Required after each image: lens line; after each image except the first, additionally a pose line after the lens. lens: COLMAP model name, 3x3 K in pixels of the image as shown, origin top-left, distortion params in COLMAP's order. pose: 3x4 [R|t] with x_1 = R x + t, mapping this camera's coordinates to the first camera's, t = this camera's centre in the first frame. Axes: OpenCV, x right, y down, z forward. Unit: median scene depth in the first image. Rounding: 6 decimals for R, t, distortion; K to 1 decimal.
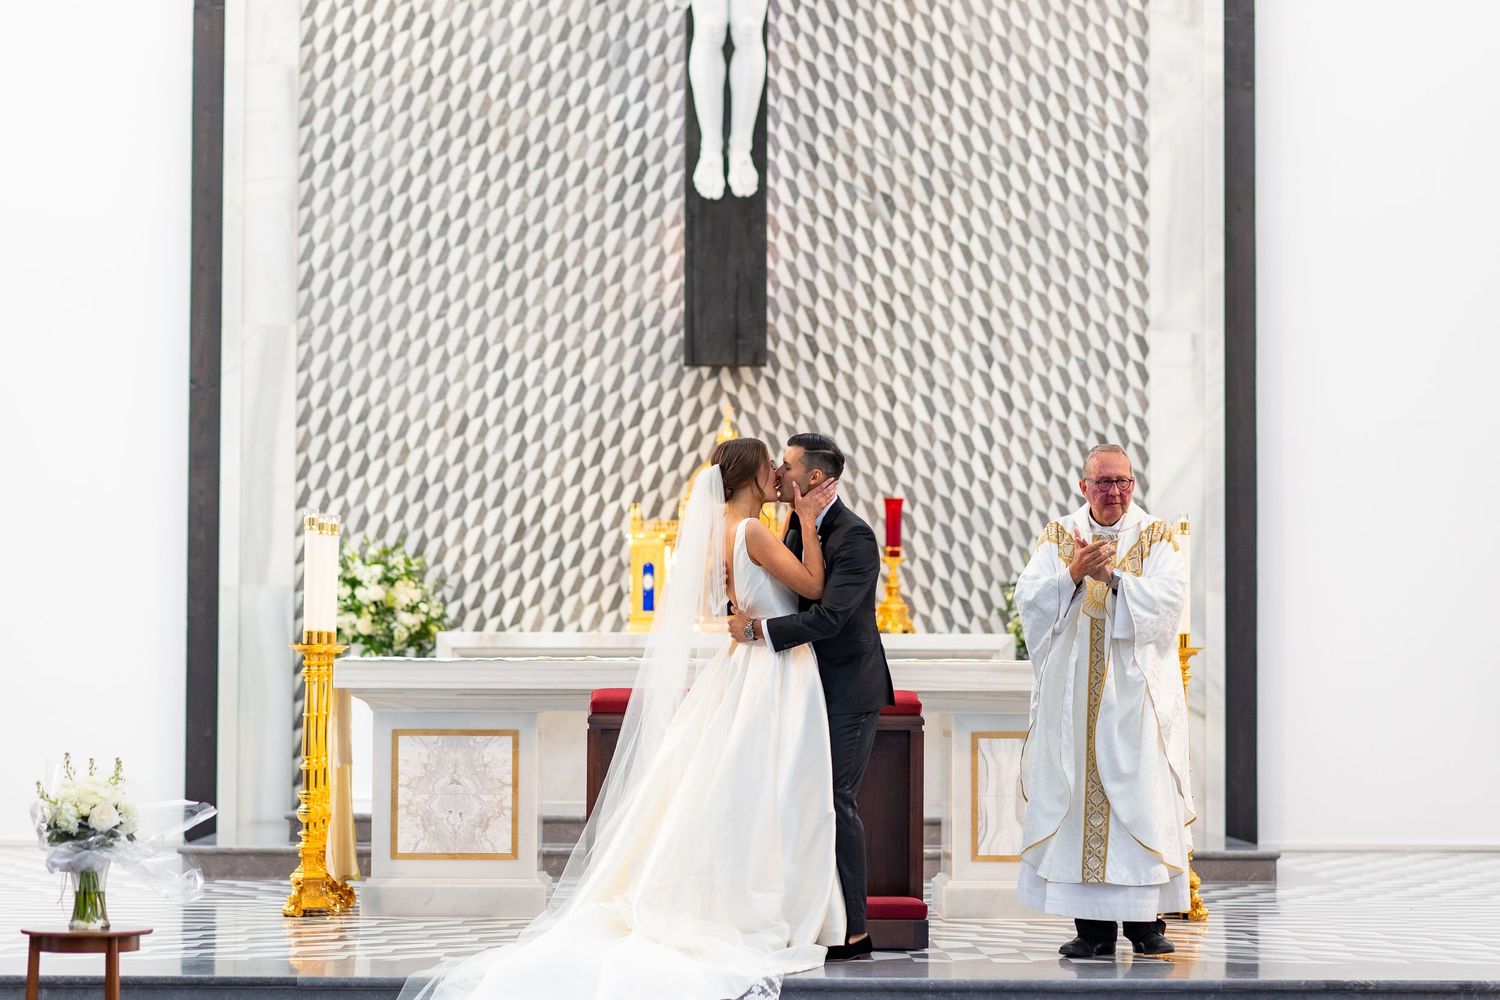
lens RADIAL K [[3768.5, 0, 737.9], [0, 3768.5, 500.2], [0, 0, 1]] dist [0.001051, 0.000000]
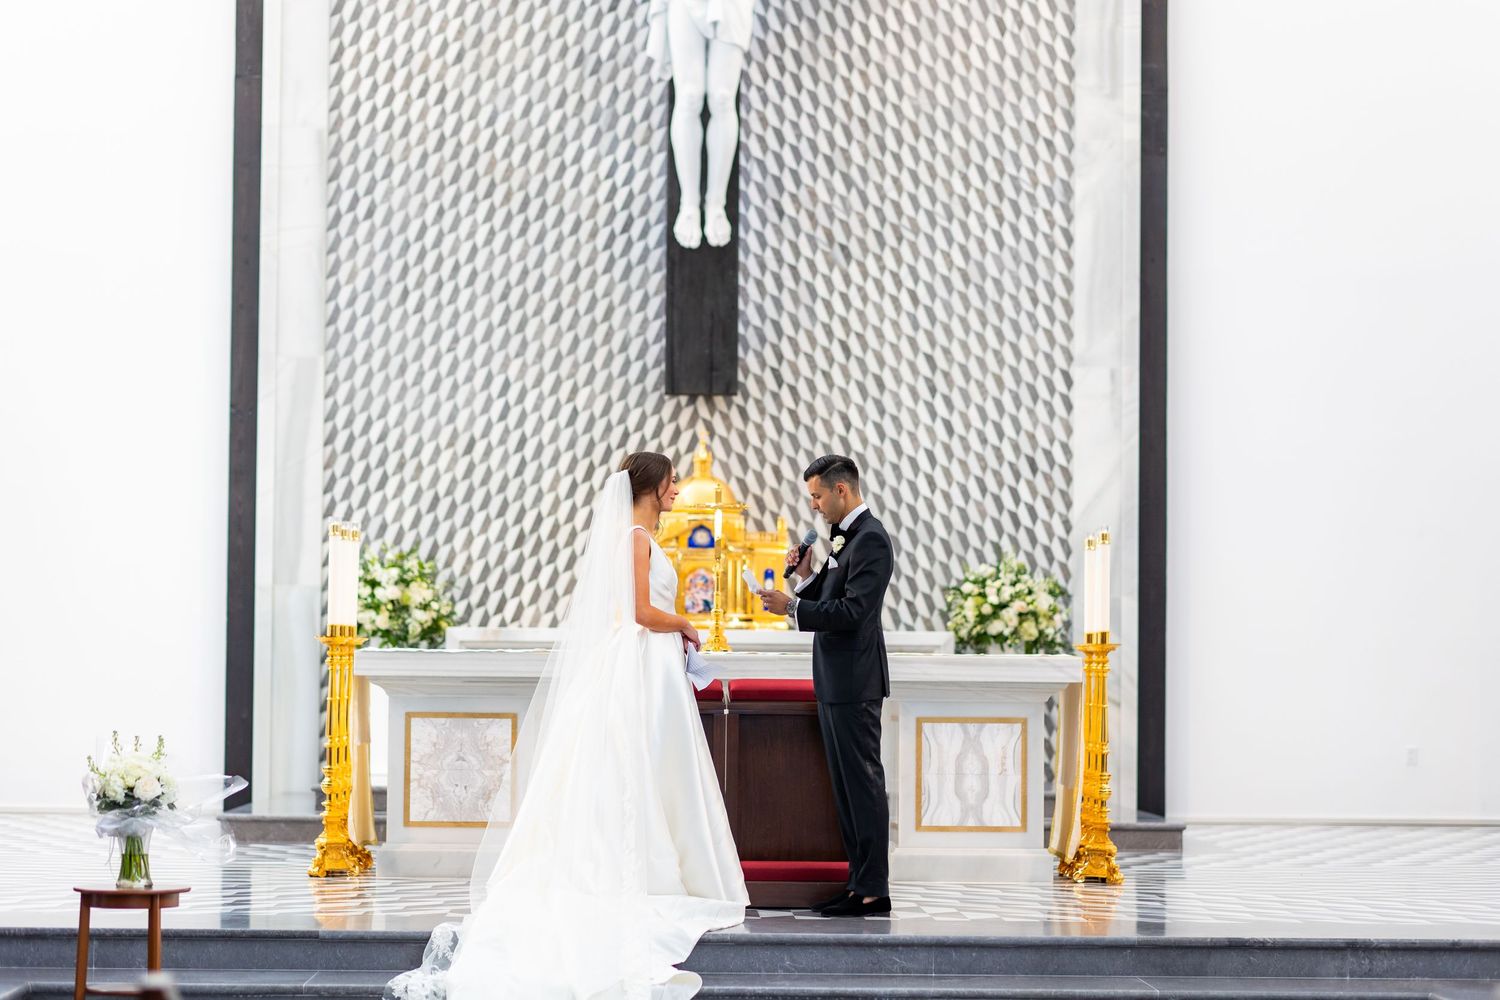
lens RADIAL K [[3768.5, 0, 760.4], [0, 3768.5, 527.6], [0, 0, 1]] dist [0.001051, 0.000000]
pose [[0.999945, 0.005728, 0.008789, 0.004784], [-0.005851, 0.999884, 0.014071, -0.011679], [-0.008707, -0.014122, 0.999862, -0.138888]]
